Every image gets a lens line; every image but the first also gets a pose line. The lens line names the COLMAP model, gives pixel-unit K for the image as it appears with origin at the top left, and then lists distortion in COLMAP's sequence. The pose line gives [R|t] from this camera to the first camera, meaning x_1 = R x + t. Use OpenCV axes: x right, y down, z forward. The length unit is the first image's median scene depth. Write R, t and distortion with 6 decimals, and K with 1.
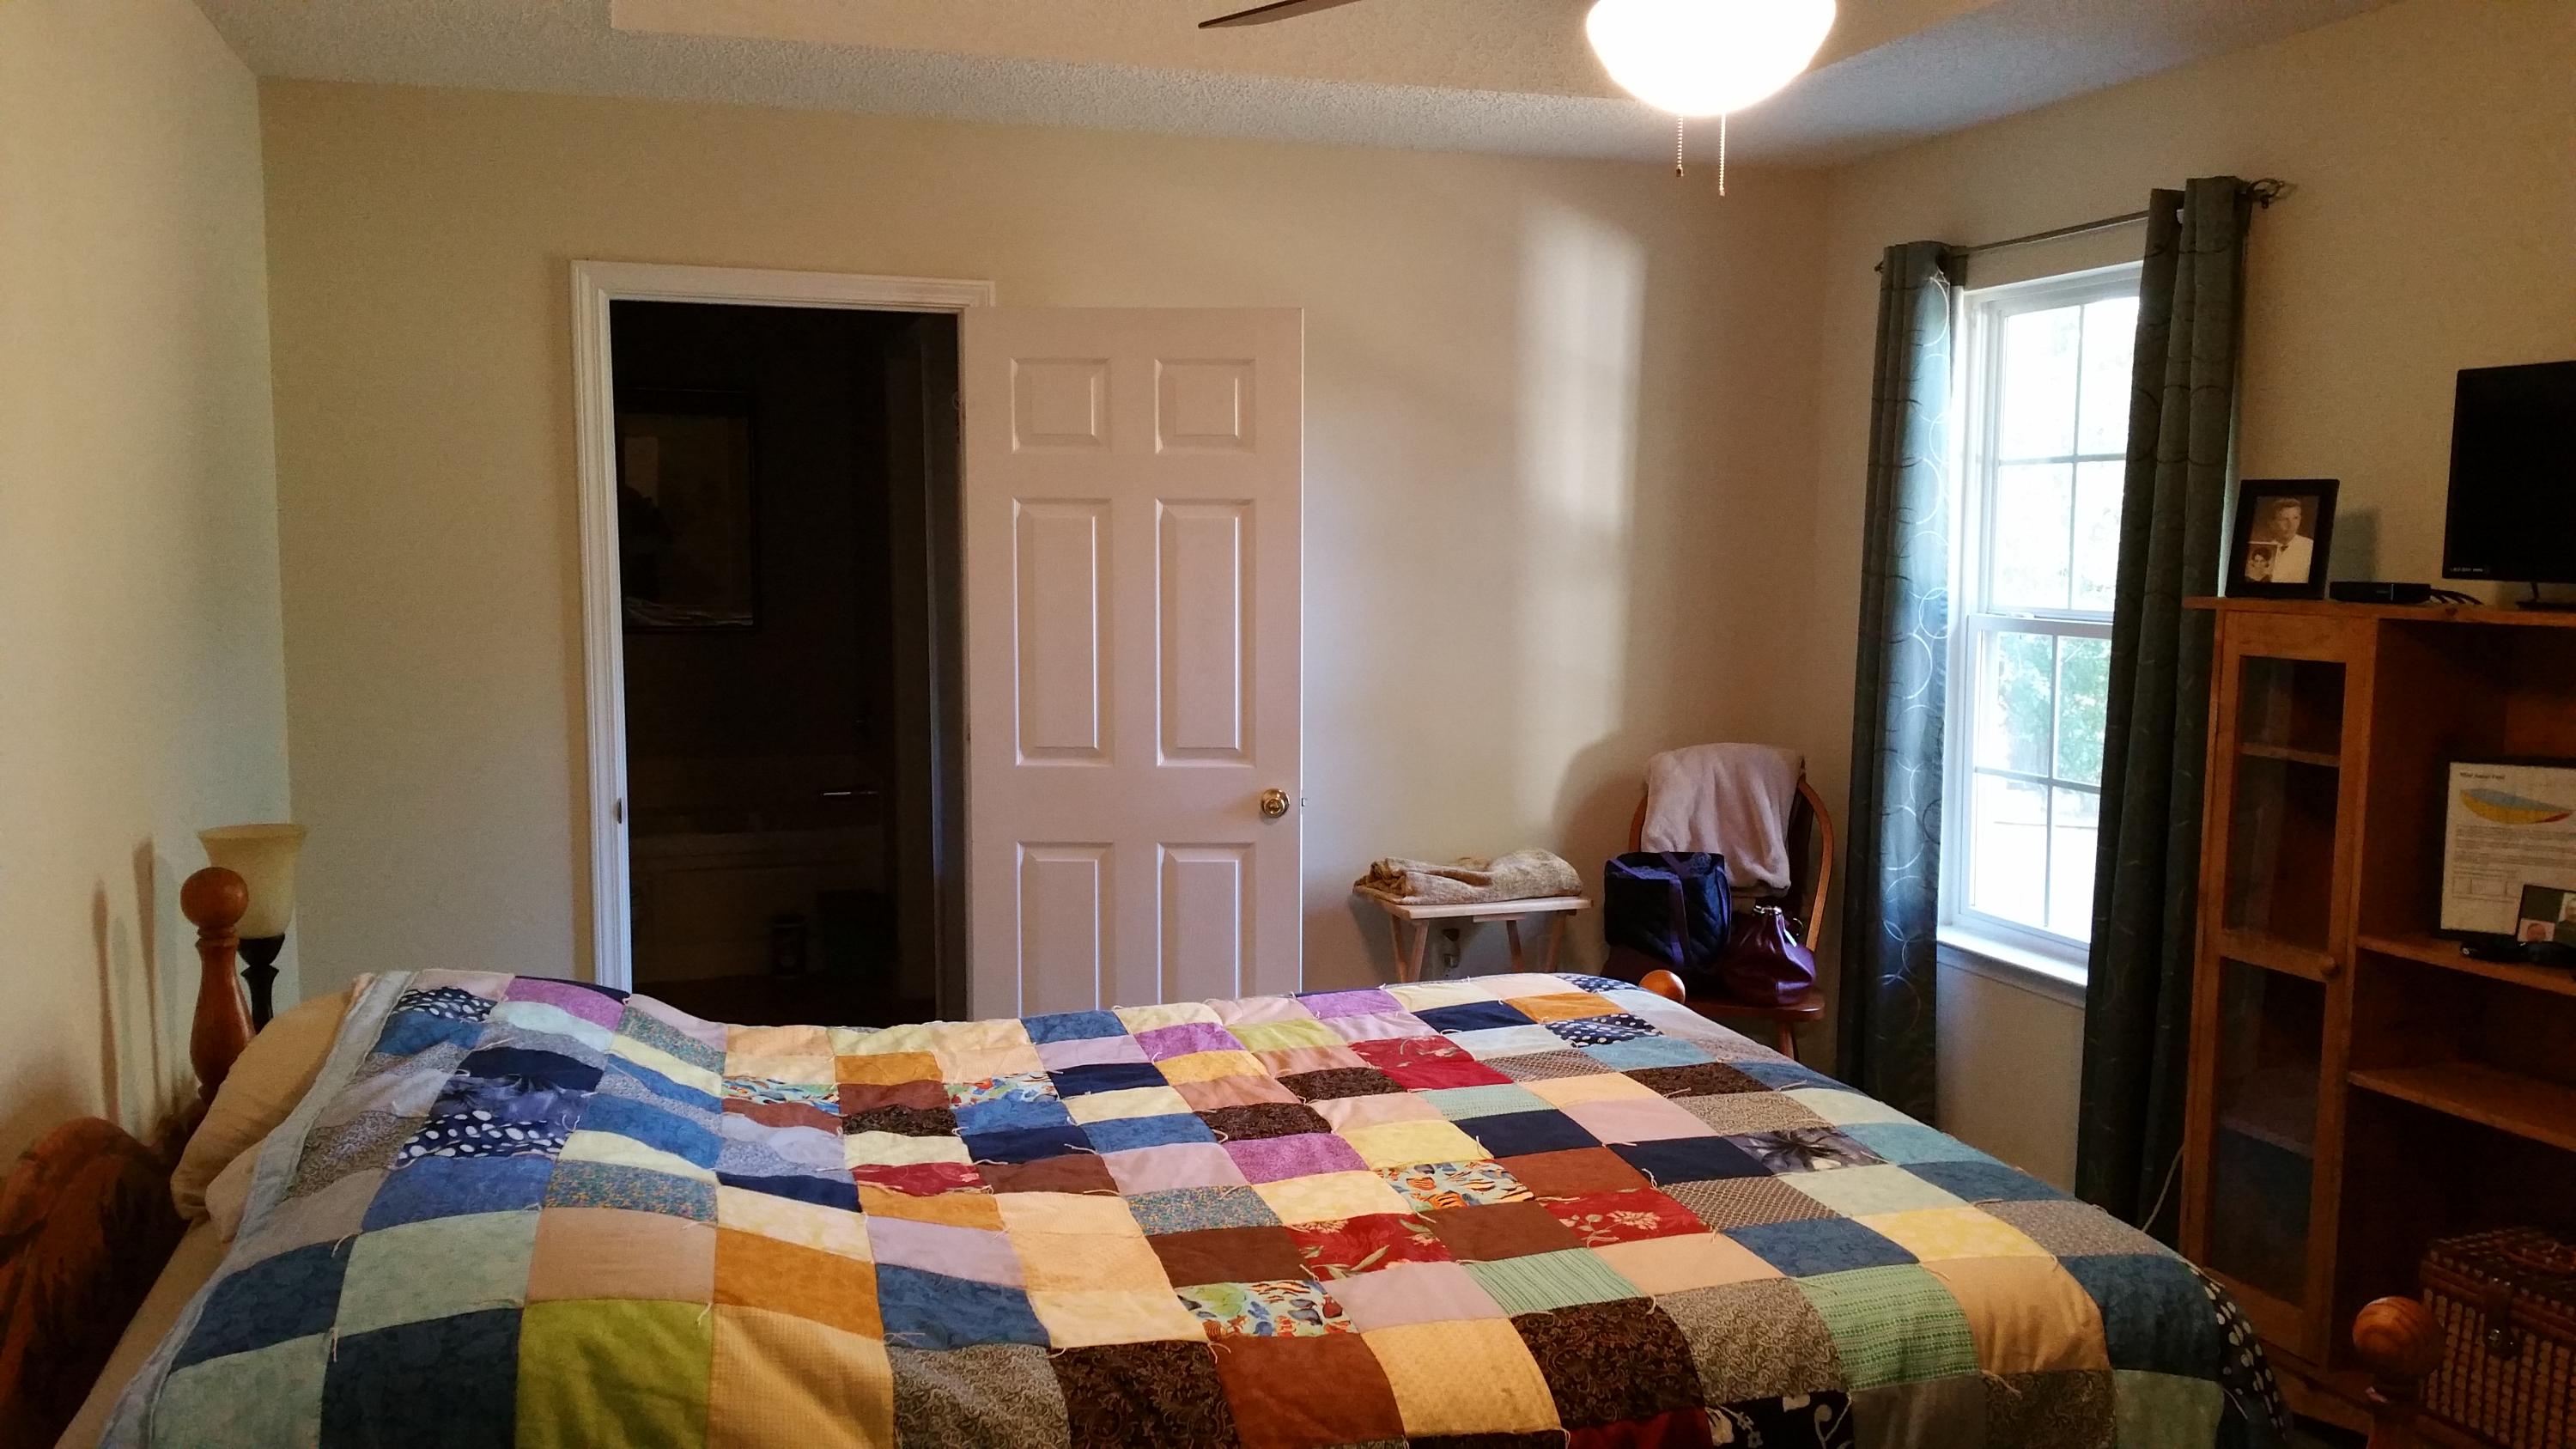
lens RADIAL K [[2126.6, 0, 1292.9], [0, 2126.6, 757.1], [0, 0, 1]] dist [0.158348, -0.283006]
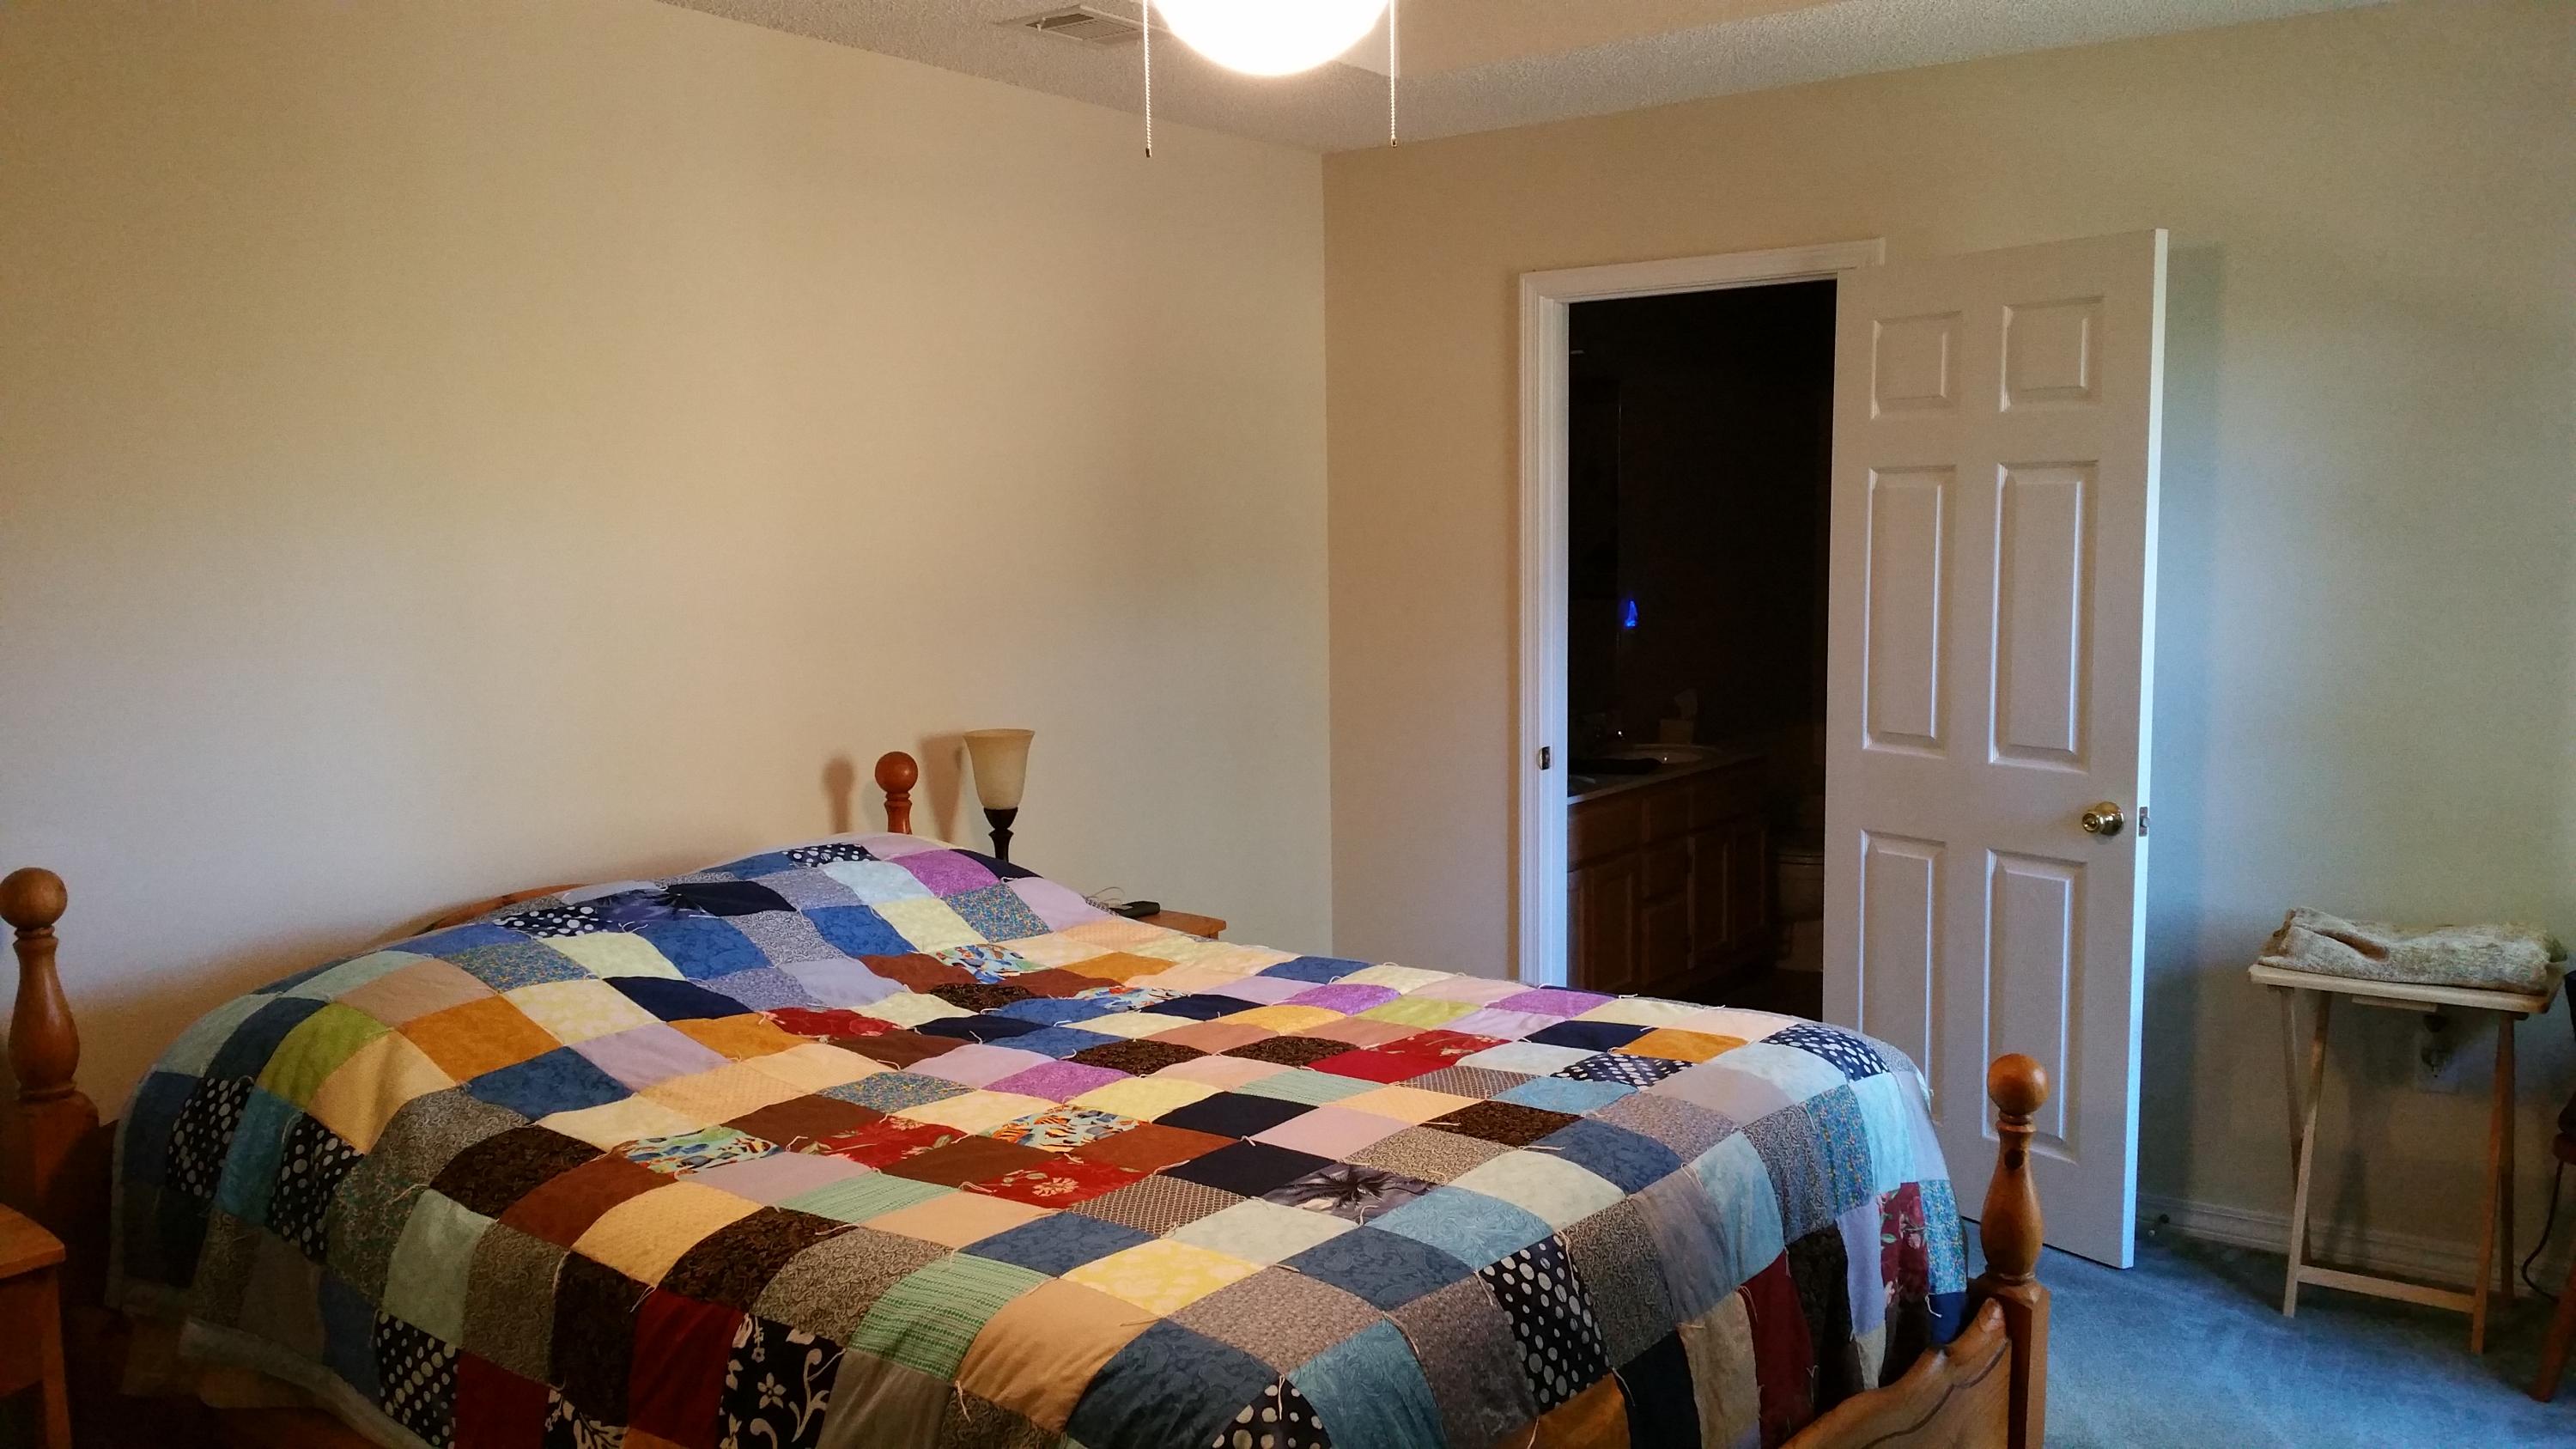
lens RADIAL K [[2126.6, 0, 1292.9], [0, 2126.6, 757.1], [0, 0, 1]] dist [0.158348, -0.283006]
pose [[0.567766, 0.086439, -0.818639, 0.907732], [-0.071855, 0.995880, 0.055319, -0.048392], [0.820048, 0.027415, 0.571637, 0.430631]]
